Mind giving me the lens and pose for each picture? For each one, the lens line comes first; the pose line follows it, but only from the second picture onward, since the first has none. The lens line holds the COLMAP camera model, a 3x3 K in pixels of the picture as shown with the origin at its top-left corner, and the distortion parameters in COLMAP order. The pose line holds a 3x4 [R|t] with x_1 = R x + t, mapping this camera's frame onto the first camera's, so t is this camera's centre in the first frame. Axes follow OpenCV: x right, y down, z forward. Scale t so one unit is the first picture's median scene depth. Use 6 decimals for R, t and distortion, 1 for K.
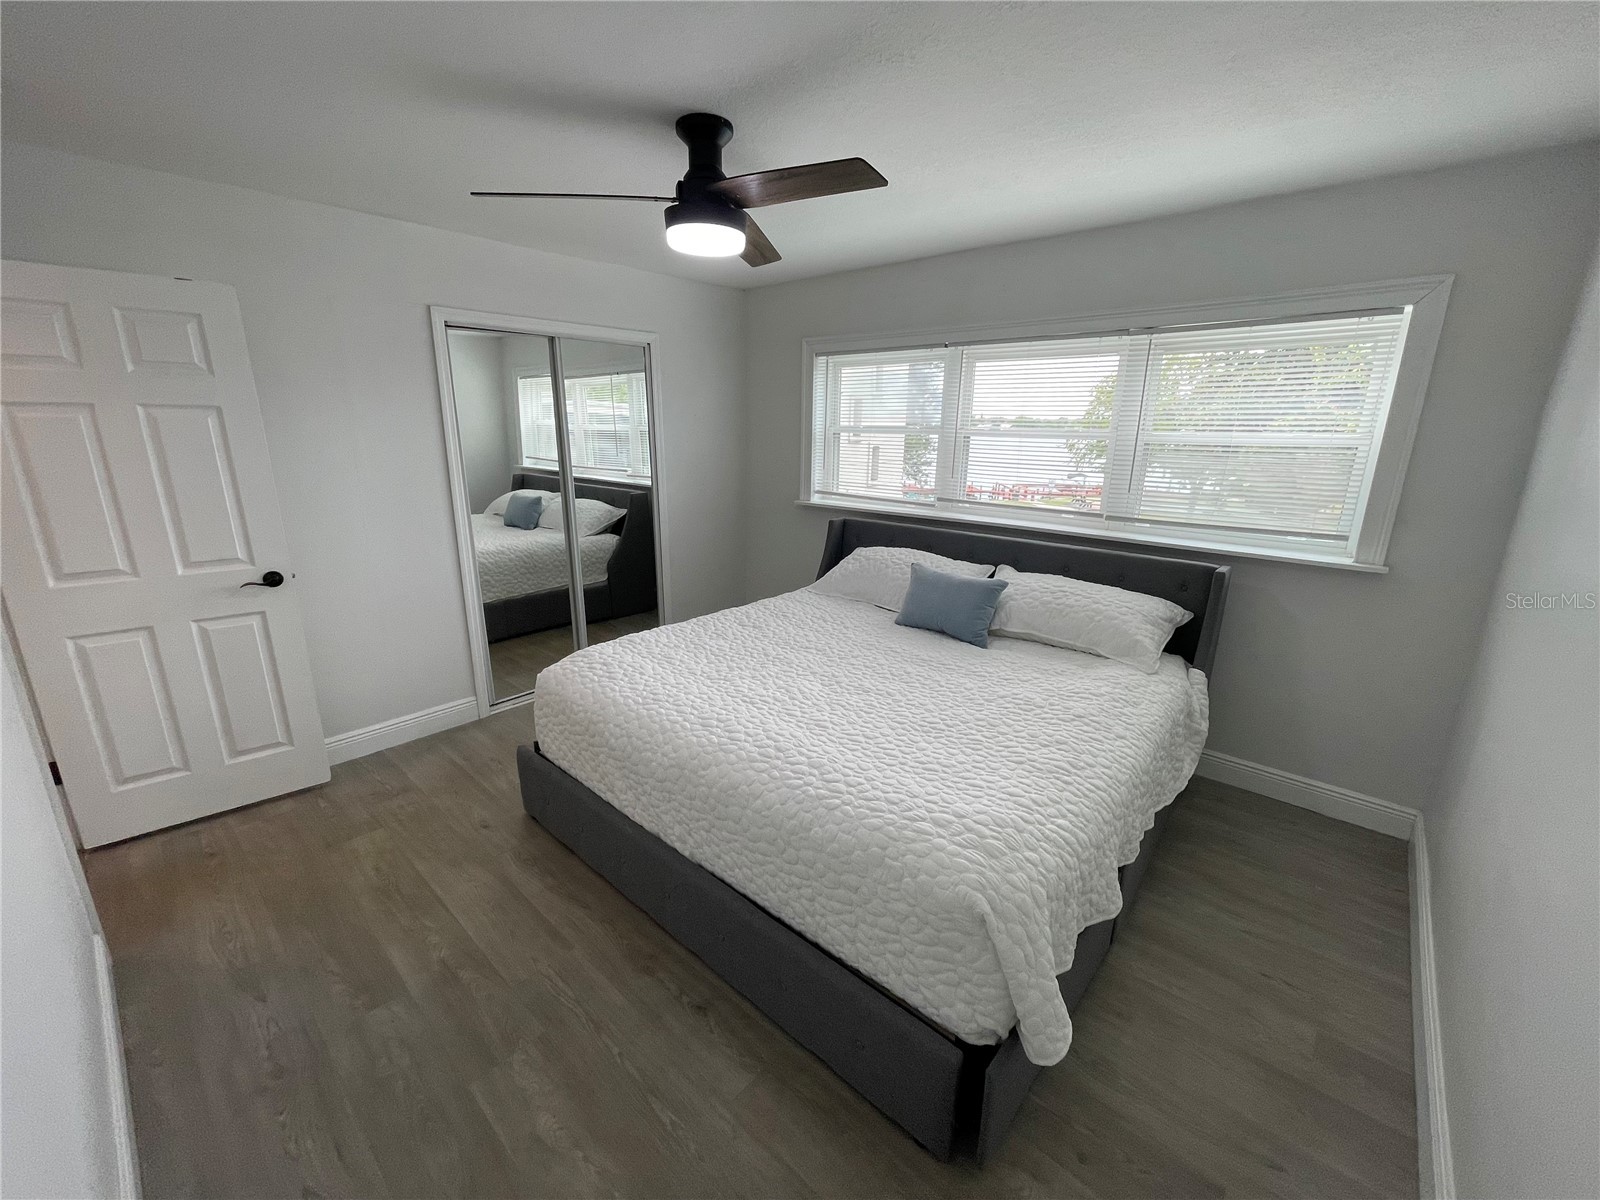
lens RADIAL K [[644.7, 0, 796.6], [0, 644.7, 599.4], [0, 0, 1]] dist [-0.005040, 0.000896]
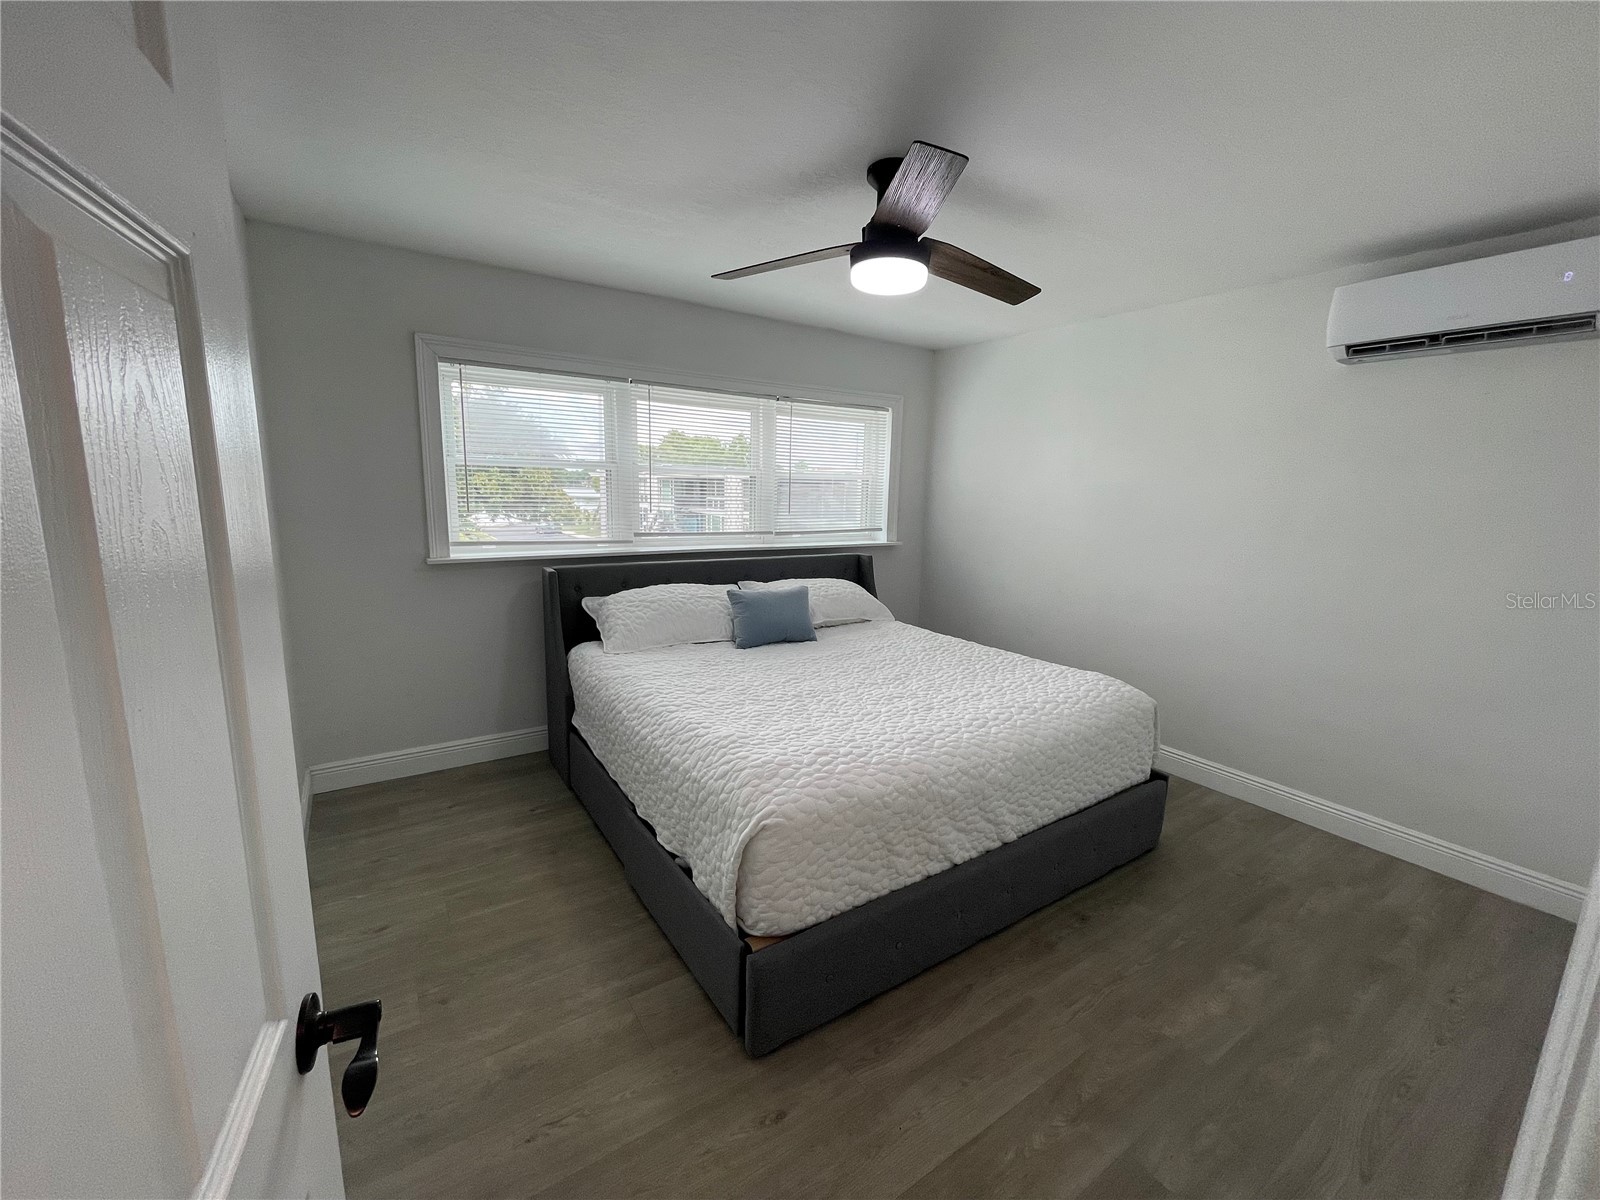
lens RADIAL K [[644.7, 0, 785.5], [0, 644.7, 604.2], [0, 0, 1]] dist [-0.005040, 0.000896]
pose [[0.257559, -0.180740, 0.949208, -1.037660], [0.232155, 0.965151, 0.120782, -0.182435], [-0.937959, 0.189255, 0.290543, 0.800038]]
